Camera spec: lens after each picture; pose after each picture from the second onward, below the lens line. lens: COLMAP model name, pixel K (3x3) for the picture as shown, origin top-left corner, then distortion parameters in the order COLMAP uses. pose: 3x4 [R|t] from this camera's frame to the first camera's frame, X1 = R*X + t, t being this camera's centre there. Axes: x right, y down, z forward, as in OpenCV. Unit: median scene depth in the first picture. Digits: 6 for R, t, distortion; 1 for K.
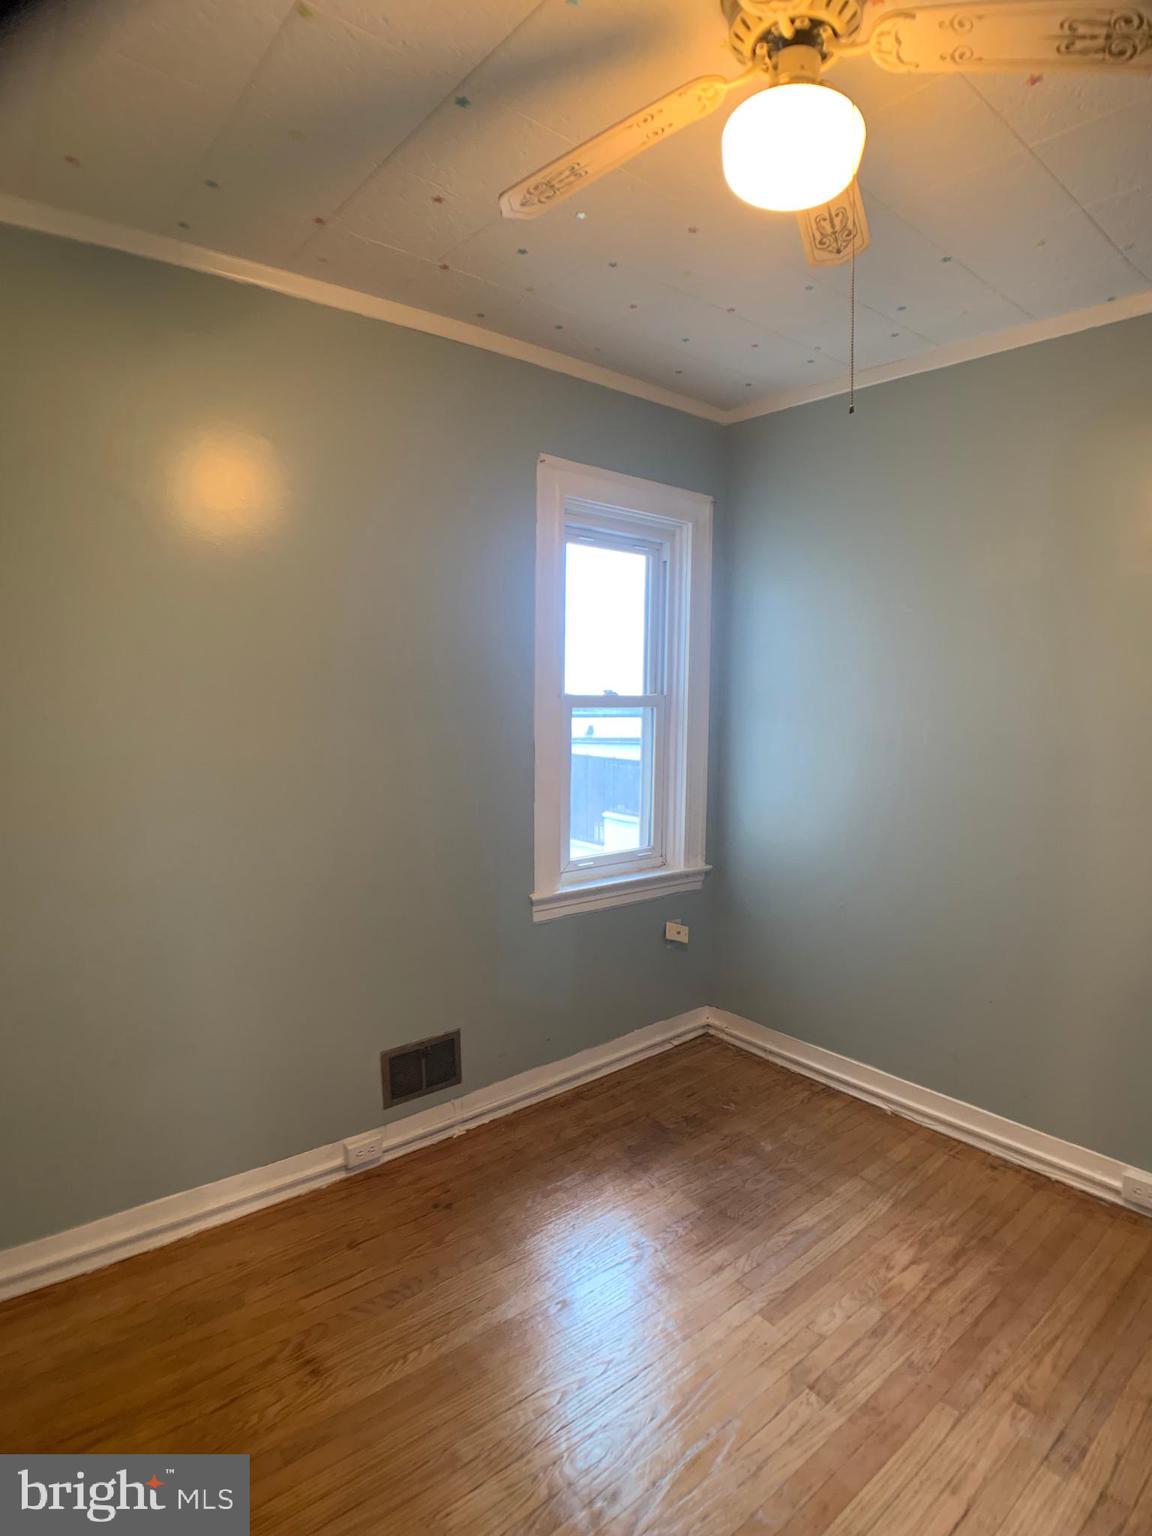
lens RADIAL K [[815.7, 0, 577.8], [0, 815.7, 770.0], [0, 0, 1]] dist [-0.087316, 0.016942]
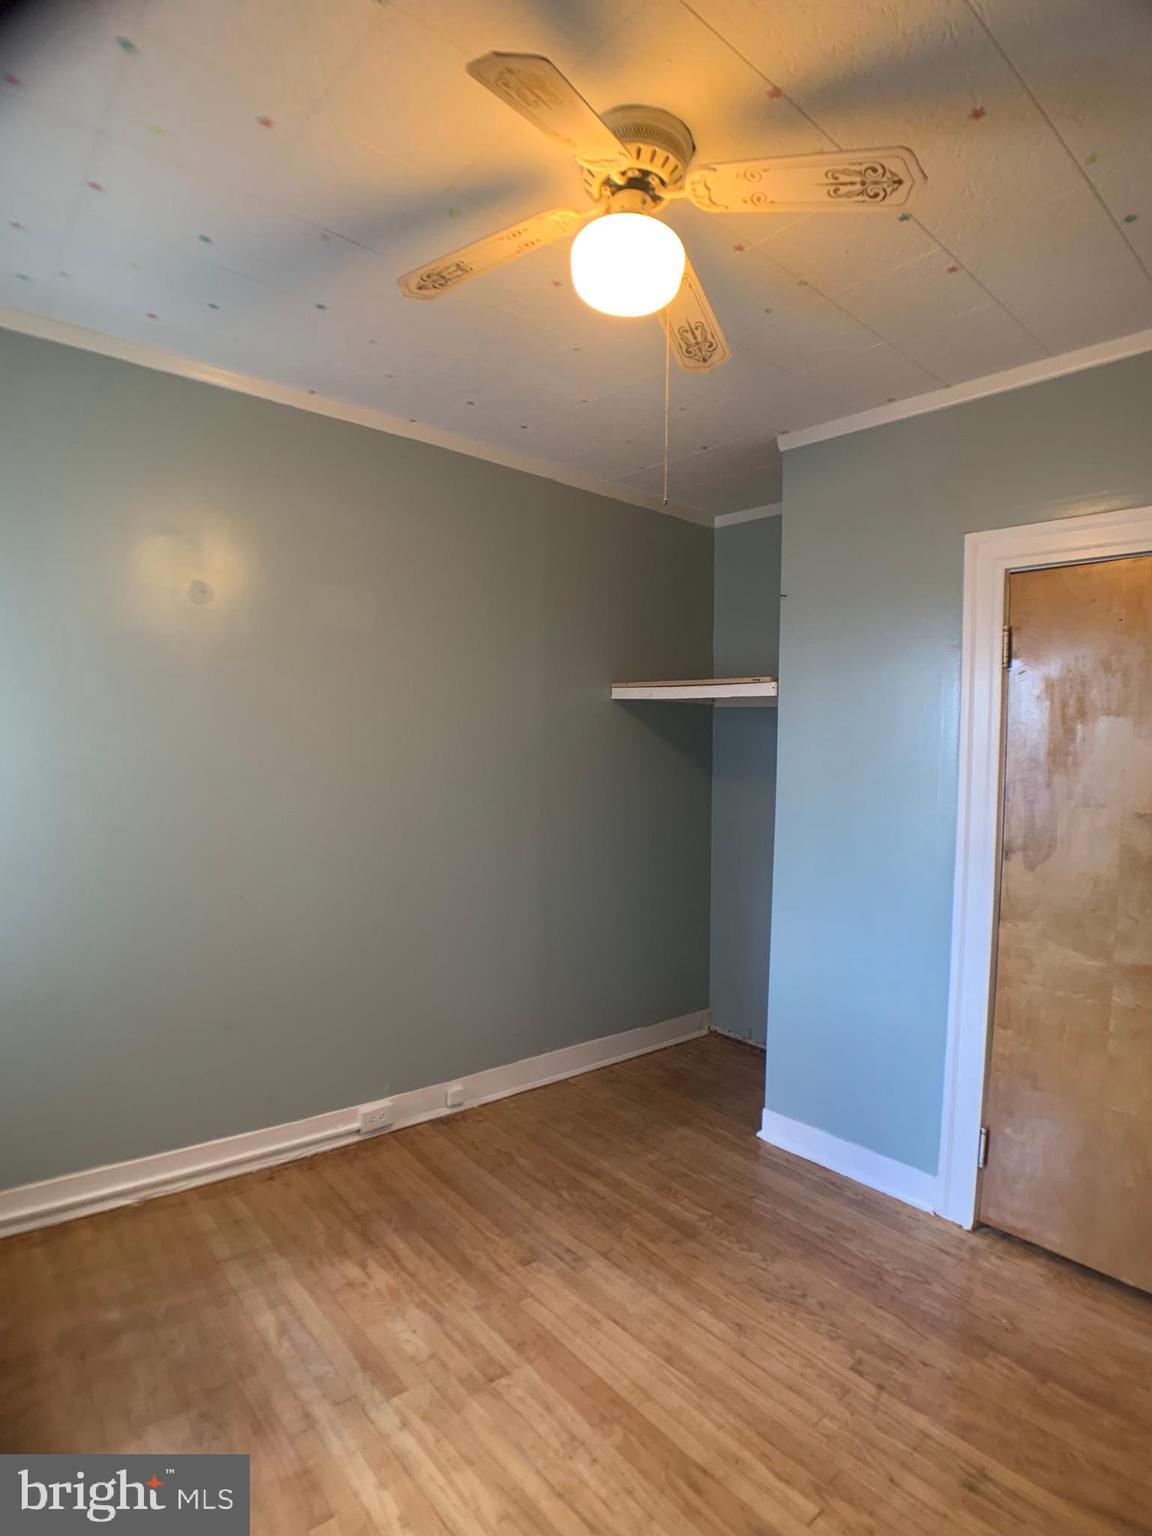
lens RADIAL K [[815.7, 0, 577.8], [0, 815.7, 770.0], [0, 0, 1]] dist [-0.087316, 0.016942]
pose [[-0.016919, -0.019659, 0.999664, -0.651357], [0.073495, 0.997078, 0.020852, -0.016639], [-0.997152, 0.073823, -0.015424, 0.770493]]
